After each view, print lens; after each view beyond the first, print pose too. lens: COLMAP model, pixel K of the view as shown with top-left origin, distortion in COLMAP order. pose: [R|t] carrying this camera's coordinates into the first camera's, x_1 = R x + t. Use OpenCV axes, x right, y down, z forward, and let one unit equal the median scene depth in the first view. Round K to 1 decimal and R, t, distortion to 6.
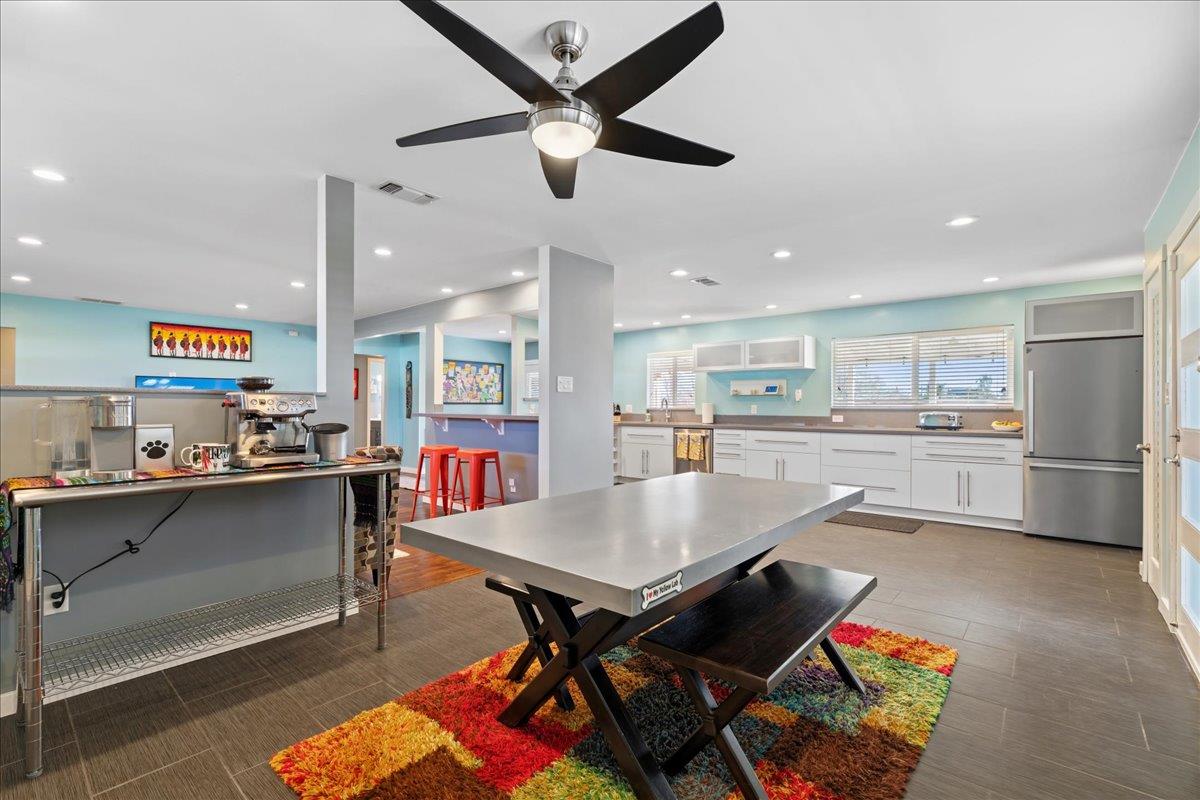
lens RADIAL K [[531.1, 0, 594.7], [0, 531.1, 402.4], [0, 0, 1]] dist [-0.003265, 0.000271]
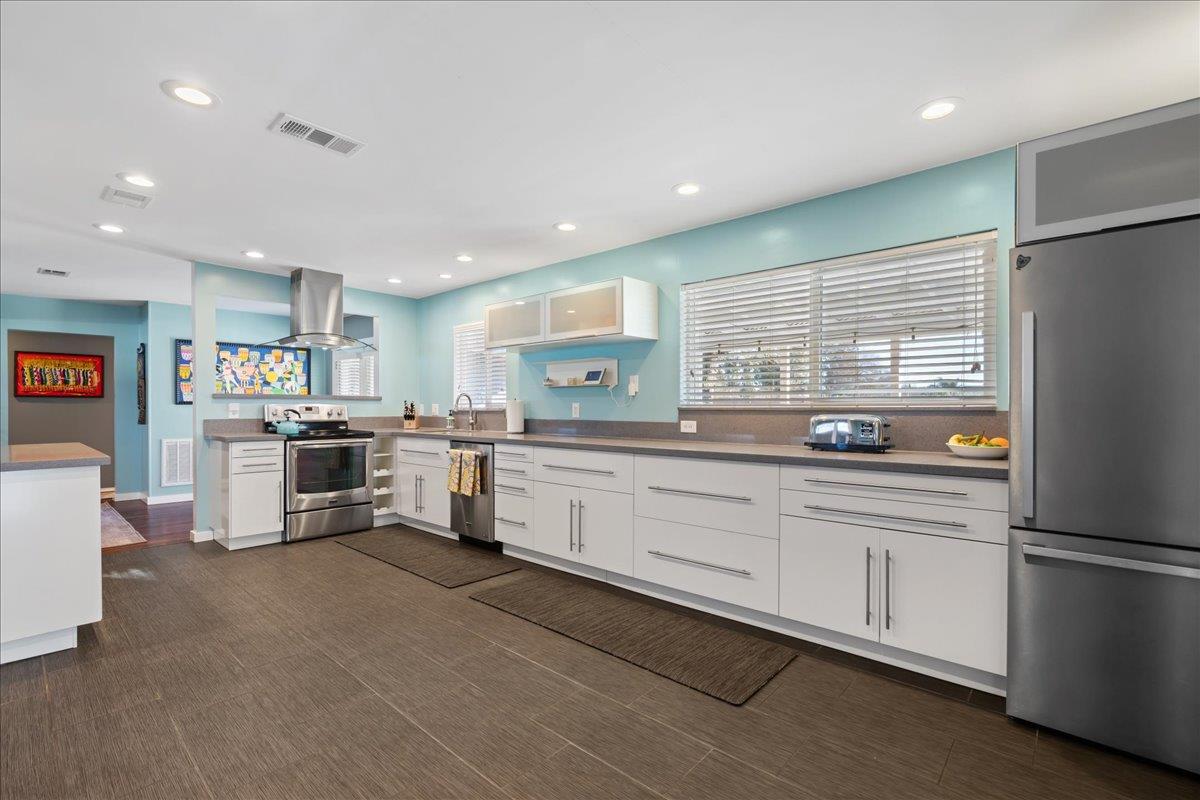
lens RADIAL K [[531.1, 0, 594.5], [0, 531.1, 408.3], [0, 0, 1]] dist [-0.003265, 0.000271]
pose [[0.999811, -0.004530, -0.018919, 0.316779], [0.004765, 0.999912, 0.012420, 0.003499], [0.018861, -0.012508, 0.999744, 0.374012]]
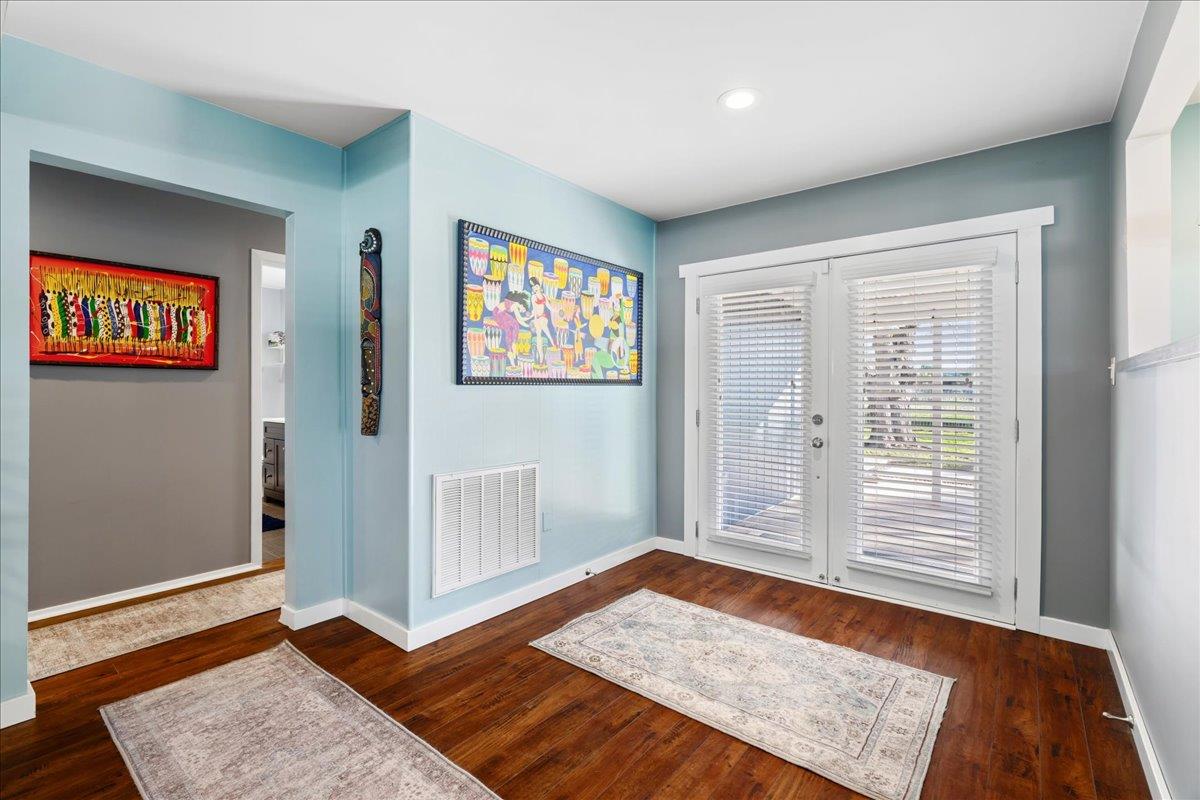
lens RADIAL K [[531.1, 0, 601.1], [0, 531.1, 390.8], [0, 0, 1]] dist [-0.003265, 0.000271]
pose [[0.999153, -0.003871, 0.040964, -0.291943], [0.003375, 0.999920, 0.012166, 0.004831], [-0.041008, -0.012017, 0.999087, 0.867403]]
